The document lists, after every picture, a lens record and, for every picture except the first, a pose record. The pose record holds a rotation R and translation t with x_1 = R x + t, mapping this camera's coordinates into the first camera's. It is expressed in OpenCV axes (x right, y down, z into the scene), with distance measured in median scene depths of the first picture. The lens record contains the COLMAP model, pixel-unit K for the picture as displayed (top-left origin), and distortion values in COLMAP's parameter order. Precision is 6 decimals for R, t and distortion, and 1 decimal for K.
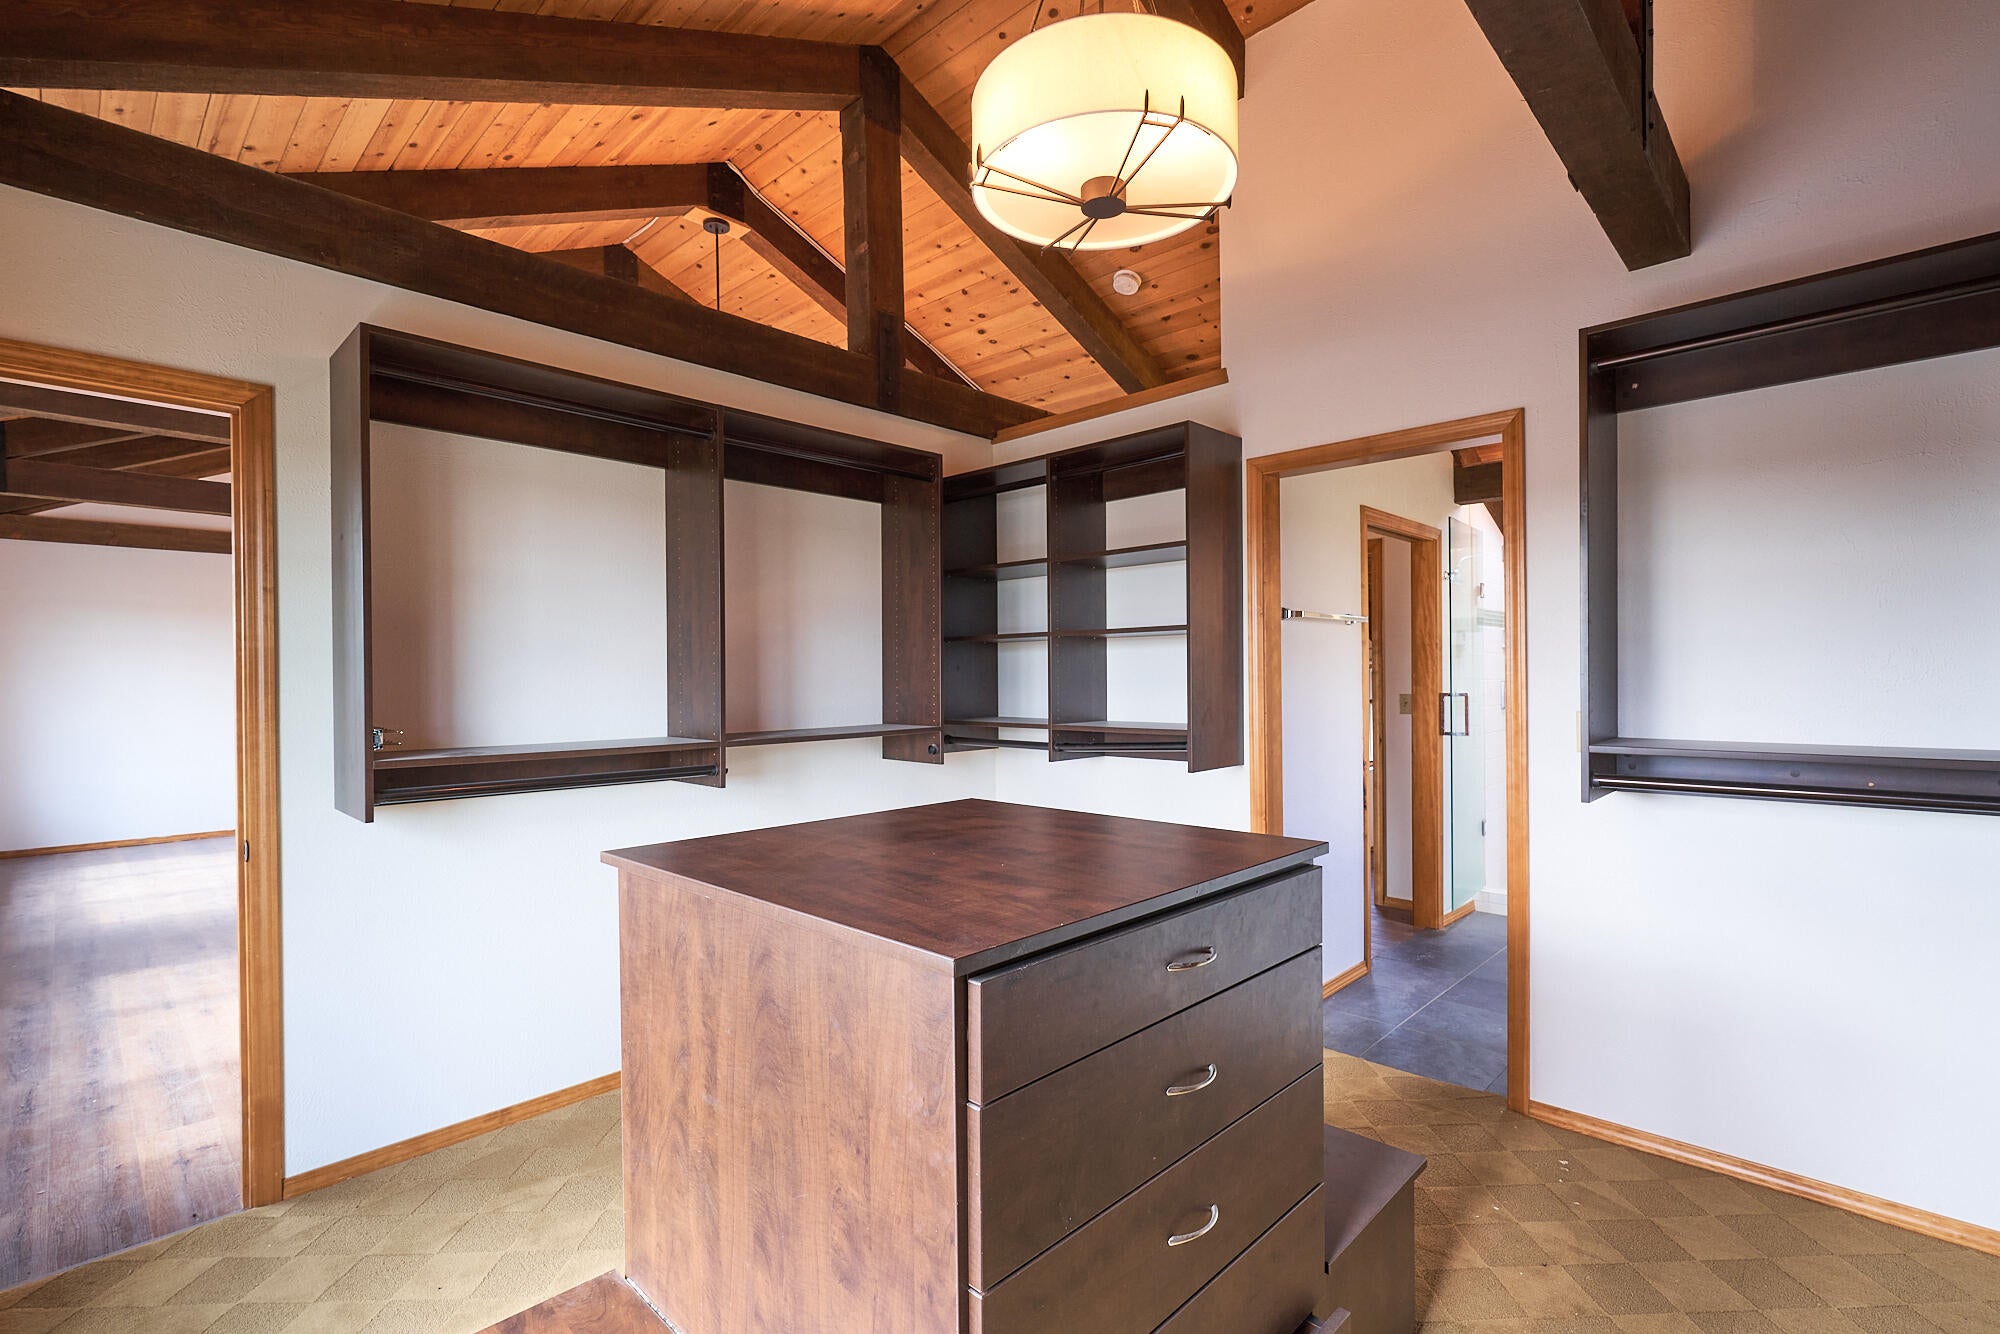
lens RADIAL K [[912.3, 0, 998.8], [0, 912.3, 680.0], [0, 0, 1]] dist [-0.017174, 0.007375]
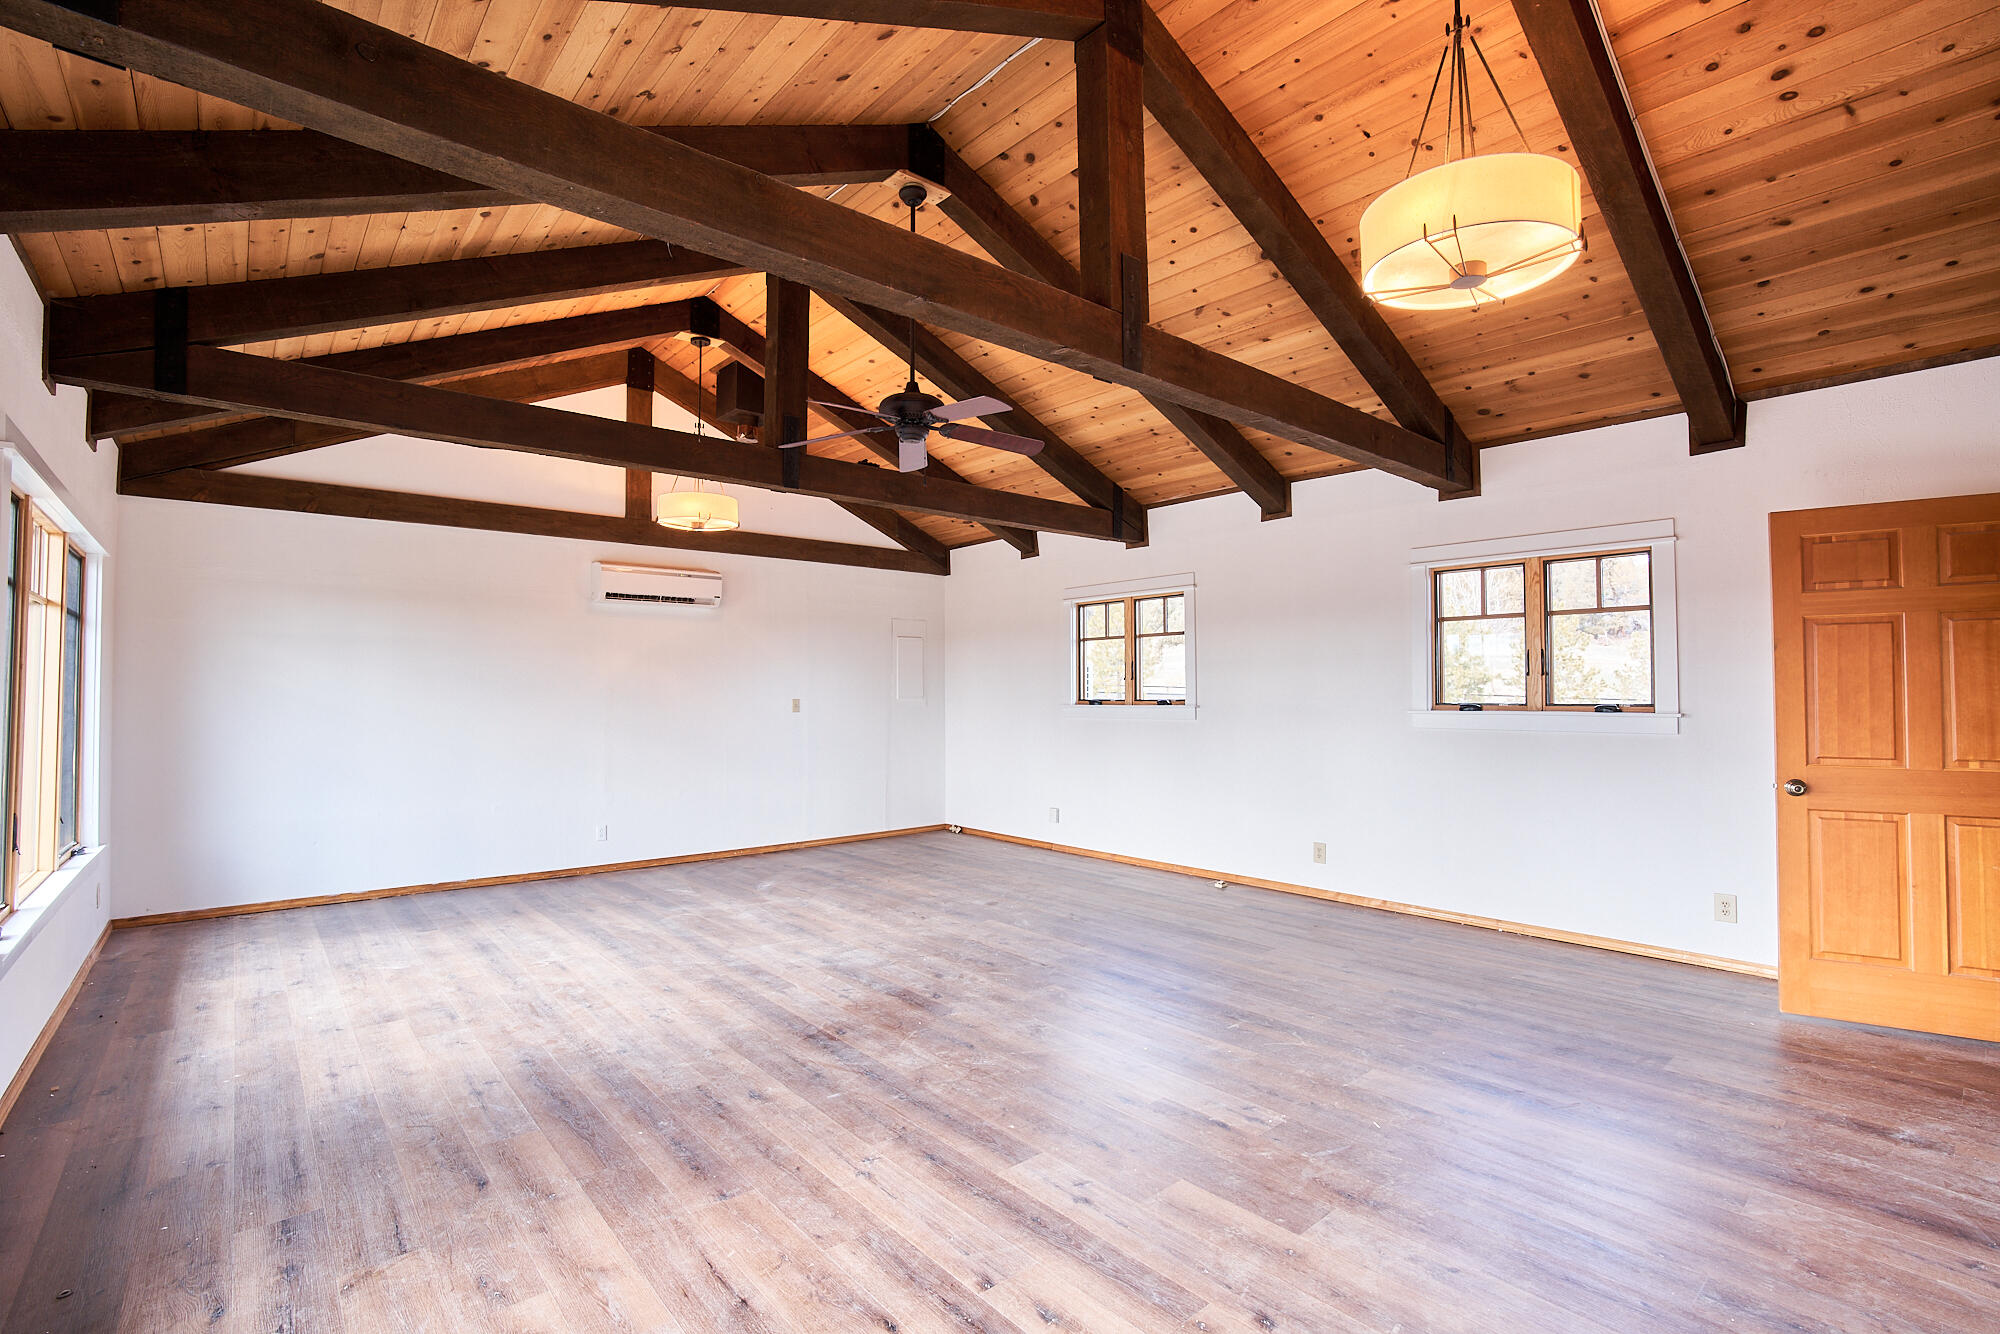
lens RADIAL K [[898.3, 0, 1002.2], [0, 898.3, 658.9], [0, 0, 1]] dist [-0.030501, 0.000626]
pose [[0.995850, 0.000706, -0.091004, -0.317594], [-0.003923, 0.999373, -0.035181, 0.001508], [0.090922, 0.035392, 0.995229, 0.303326]]
